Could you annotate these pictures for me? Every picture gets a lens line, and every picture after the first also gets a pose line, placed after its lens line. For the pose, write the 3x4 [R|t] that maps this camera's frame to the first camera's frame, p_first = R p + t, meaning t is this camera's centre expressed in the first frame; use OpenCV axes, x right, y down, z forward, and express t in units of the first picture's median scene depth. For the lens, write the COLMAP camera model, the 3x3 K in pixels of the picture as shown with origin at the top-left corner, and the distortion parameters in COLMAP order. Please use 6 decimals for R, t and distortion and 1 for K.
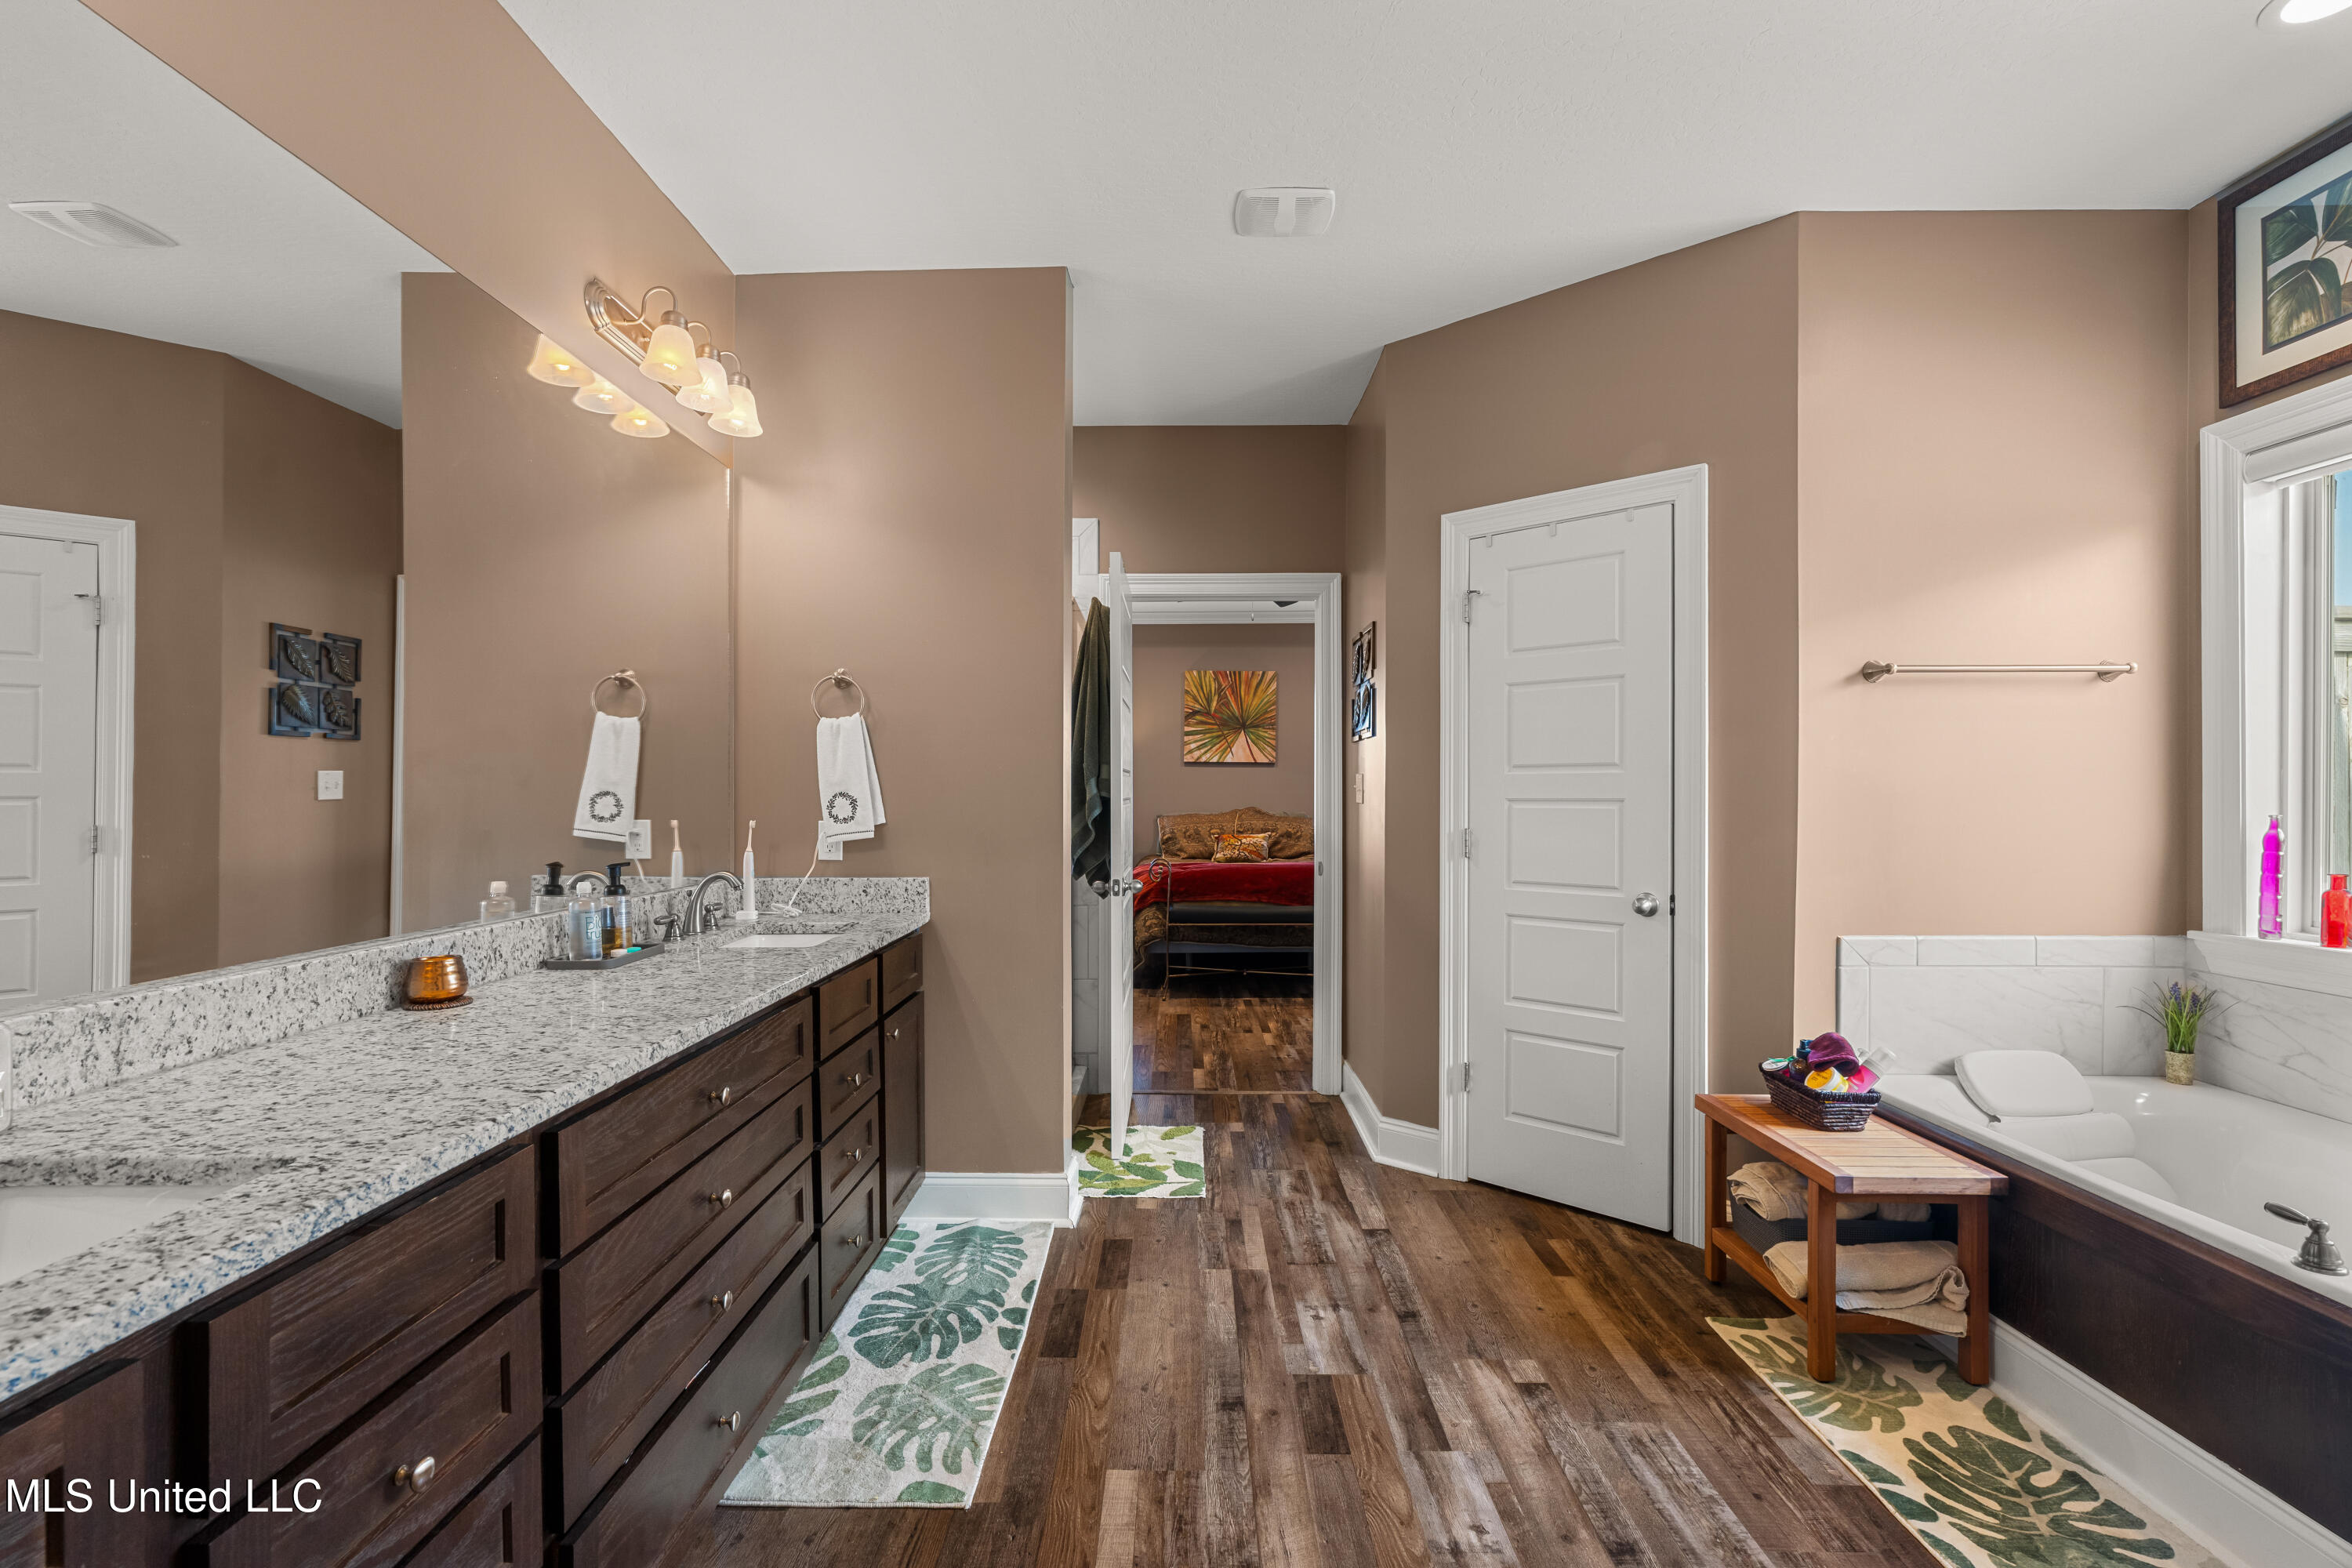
lens RADIAL K [[1053.3, 0, 1176.0], [0, 1053.3, 784.0], [0, 0, 1]] dist [-0.002140, 0.000543]
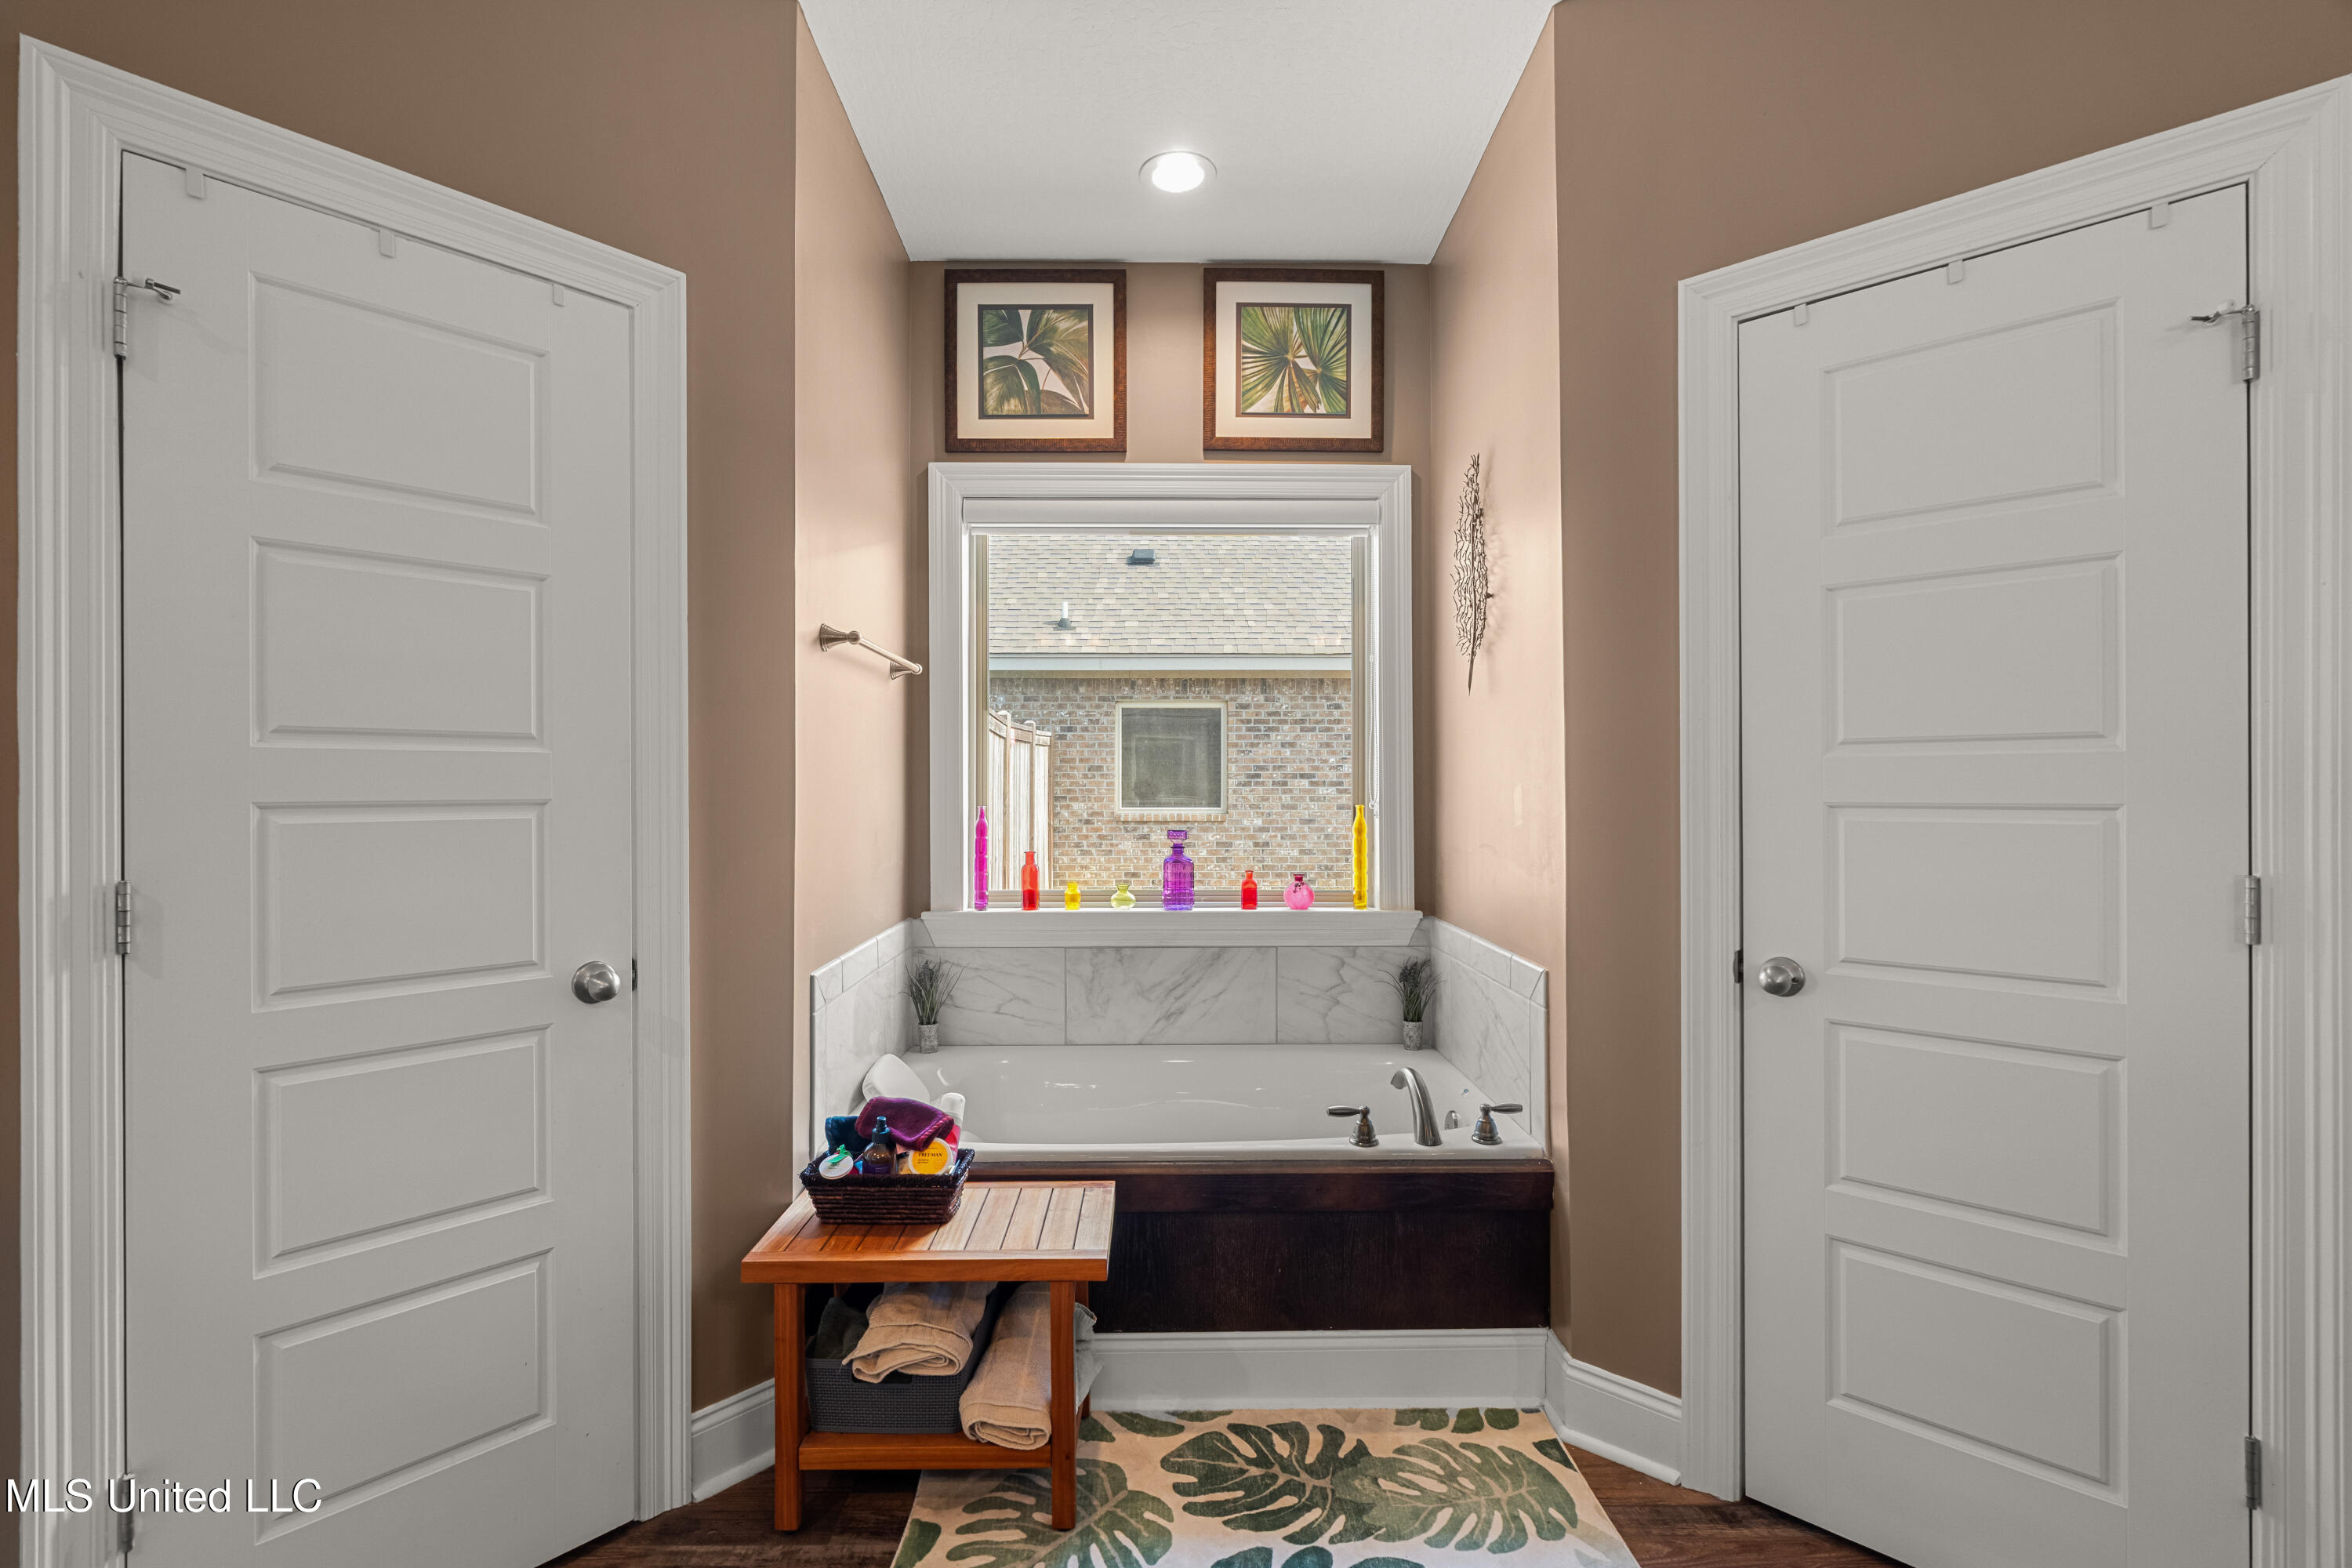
lens RADIAL K [[1053.3, 0, 1176.0], [0, 1053.3, 784.0], [0, 0, 1]] dist [-0.002140, 0.000543]
pose [[-0.016221, 0.002446, 0.999865, -0.228307], [-0.007588, 0.999968, -0.002569, 0.007494], [-0.999840, -0.007628, -0.016202, 1.146119]]
